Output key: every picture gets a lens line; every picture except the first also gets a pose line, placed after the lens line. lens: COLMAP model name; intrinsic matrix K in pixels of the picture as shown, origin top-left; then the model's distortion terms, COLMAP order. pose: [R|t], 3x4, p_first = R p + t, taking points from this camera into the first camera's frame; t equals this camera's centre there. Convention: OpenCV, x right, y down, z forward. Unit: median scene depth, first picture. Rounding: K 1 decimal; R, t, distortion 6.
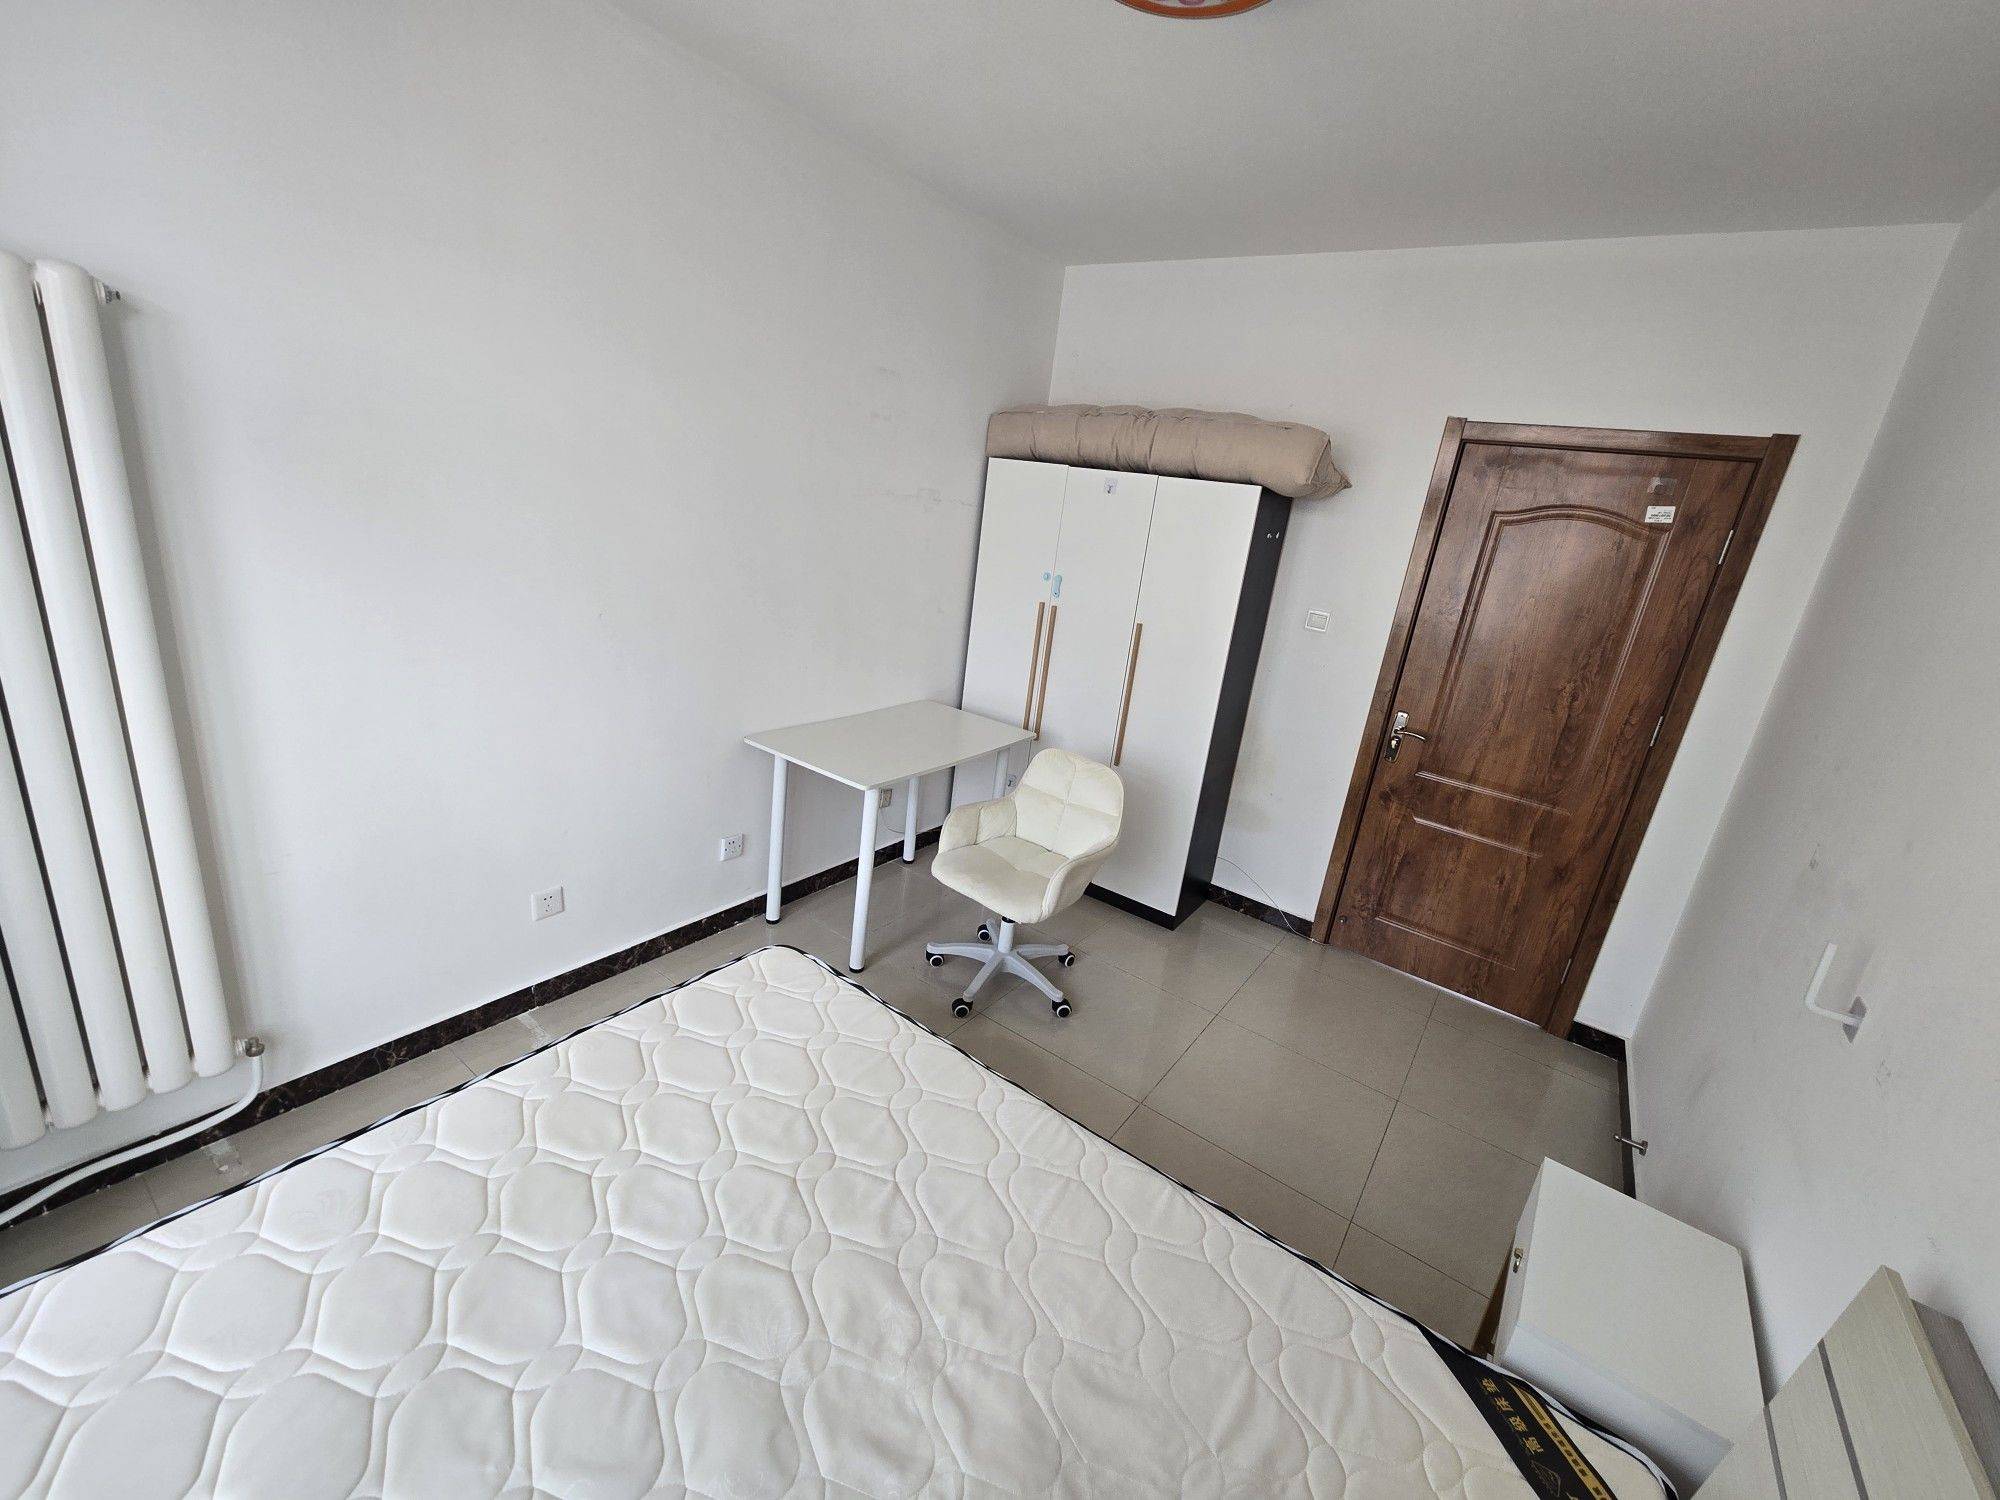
lens RADIAL K [[816.5, 0, 994.6], [0, 816.5, 745.2], [0, 0, 1]] dist [0.000826, 0.000186]
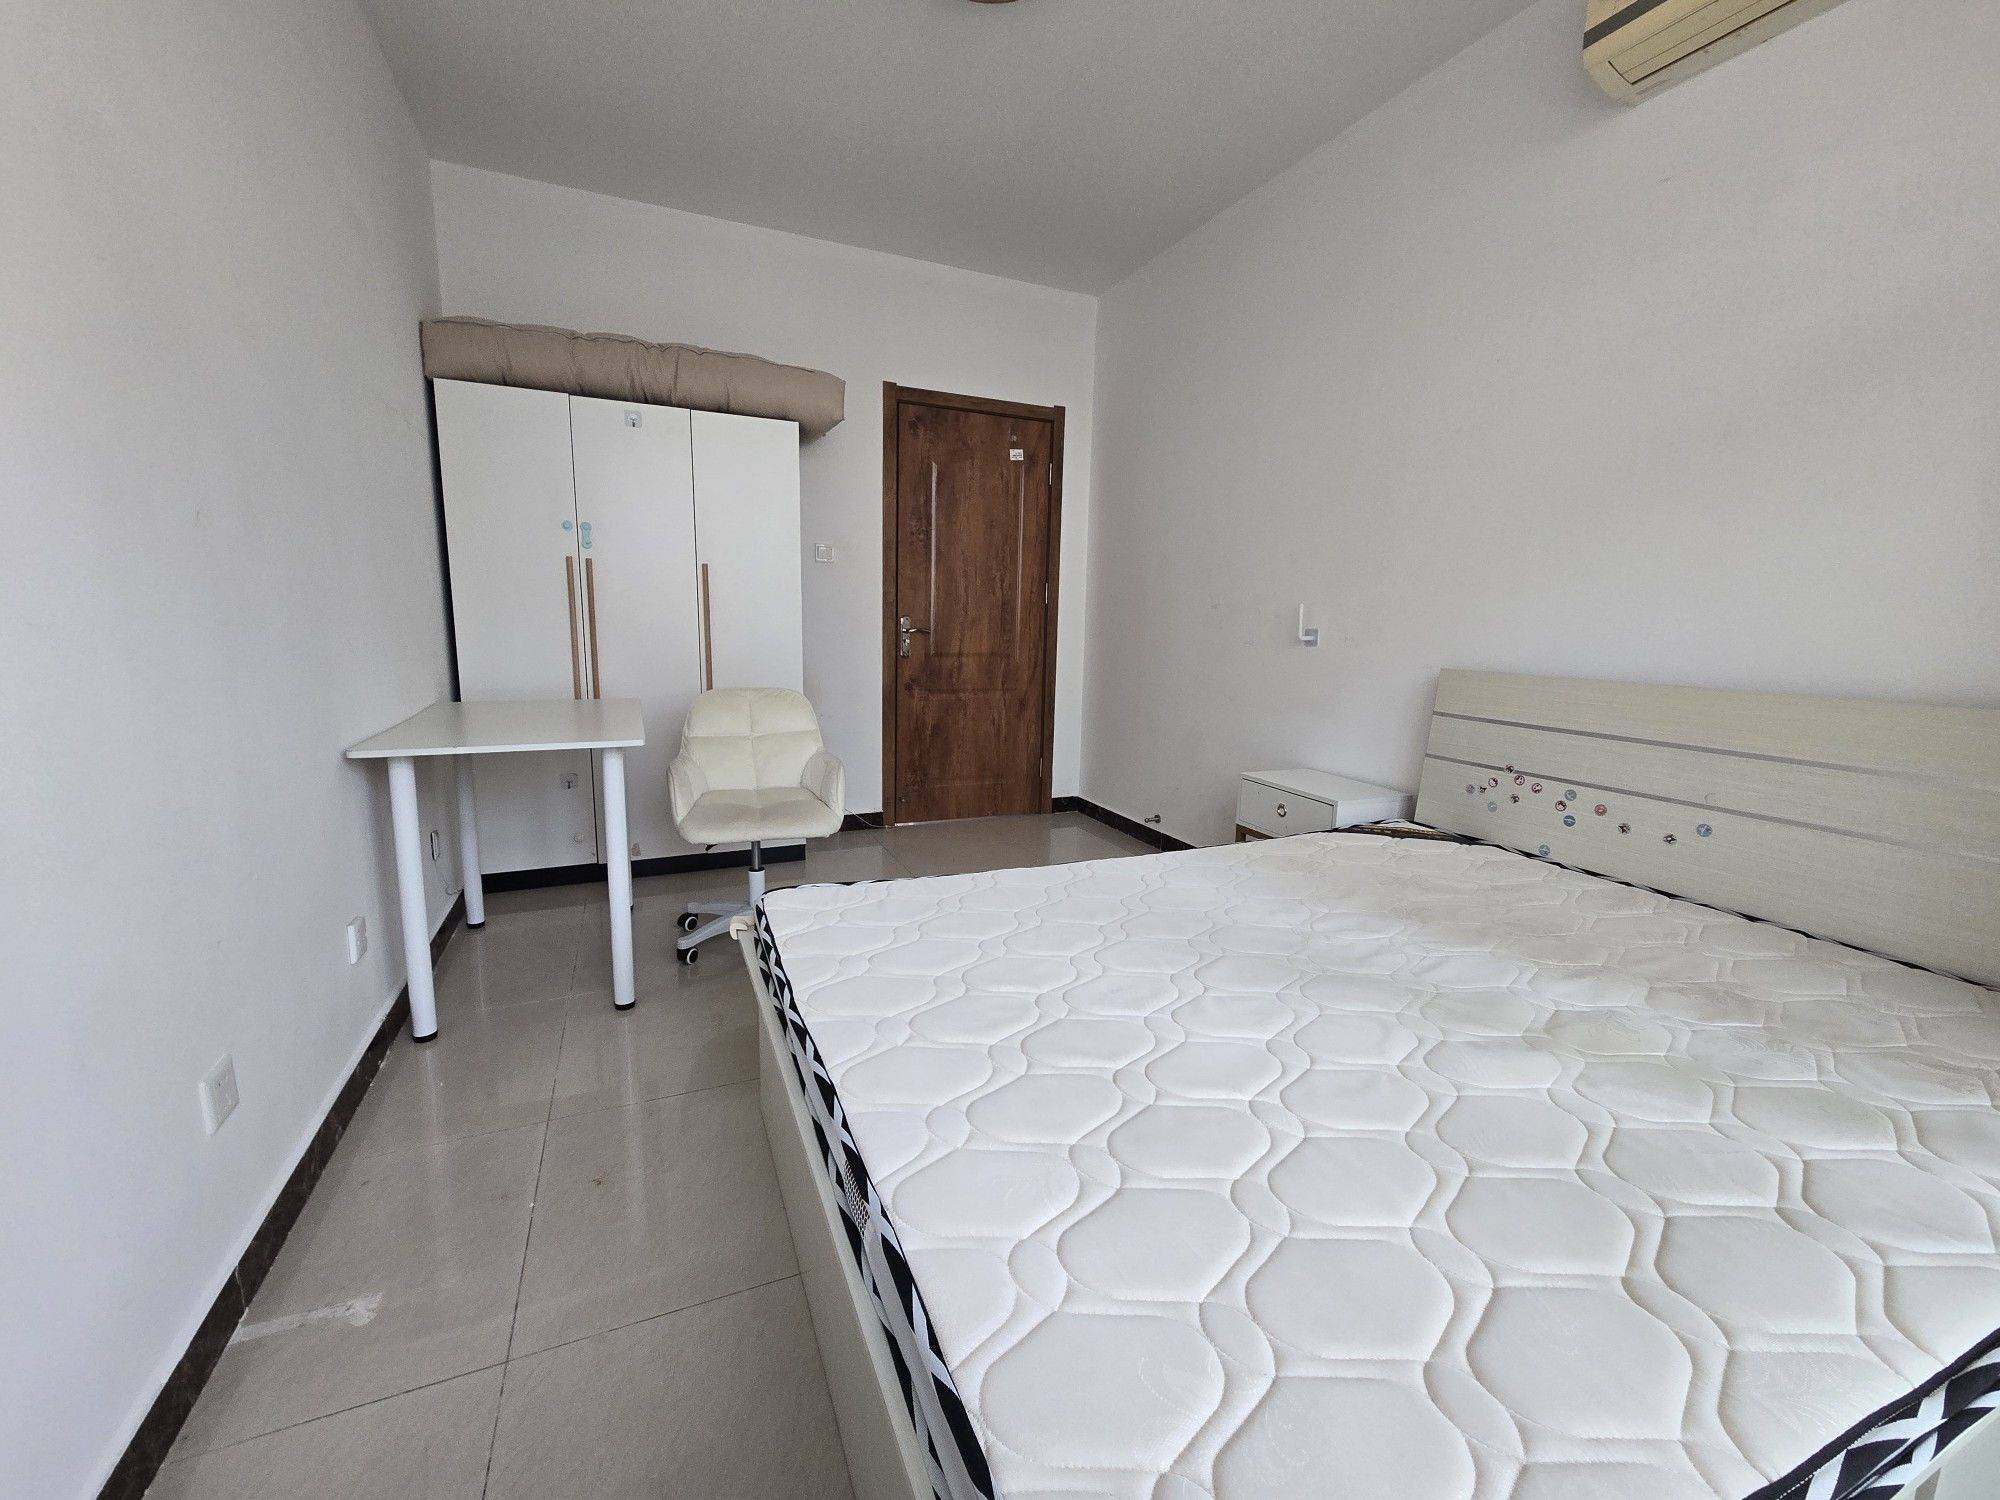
lens RADIAL K [[816.5, 0, 995.2], [0, 816.5, 750.2], [0, 0, 1]] dist [0.000826, 0.000186]
pose [[0.503824, -0.247364, 0.827631, -0.545428], [0.292001, 0.950489, 0.106328, 0.064907], [-0.812956, 0.188099, 0.551110, 0.243728]]
